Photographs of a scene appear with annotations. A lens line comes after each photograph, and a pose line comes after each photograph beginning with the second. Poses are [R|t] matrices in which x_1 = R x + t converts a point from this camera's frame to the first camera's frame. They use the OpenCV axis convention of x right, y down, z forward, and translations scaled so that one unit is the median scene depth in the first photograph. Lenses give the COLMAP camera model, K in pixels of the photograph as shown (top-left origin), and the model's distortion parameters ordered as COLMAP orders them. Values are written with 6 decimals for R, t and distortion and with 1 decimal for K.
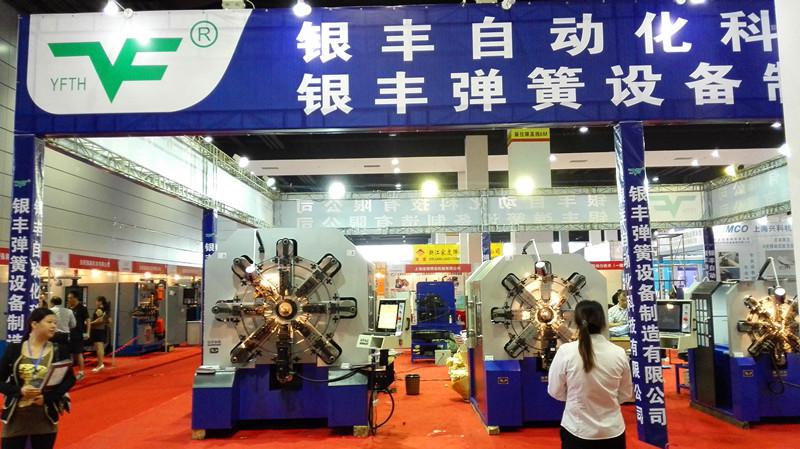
lens RADIAL K [[648.6, 0, 394.0], [0, 648.6, 224.6], [0, 0, 1]] dist [0.140905, -0.284608]
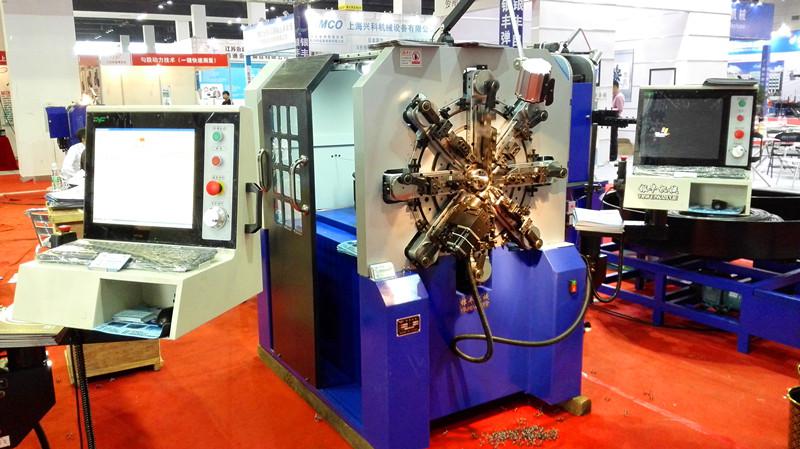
lens RADIAL K [[648.6, 0, 394.0], [0, 648.6, 224.6], [0, 0, 1]] dist [0.140905, -0.284608]
pose [[0.833530, -0.102602, 0.542863, 0.431967], [-0.055095, 0.962269, 0.266465, 0.106331], [-0.549720, -0.252016, 0.796427, 0.914034]]
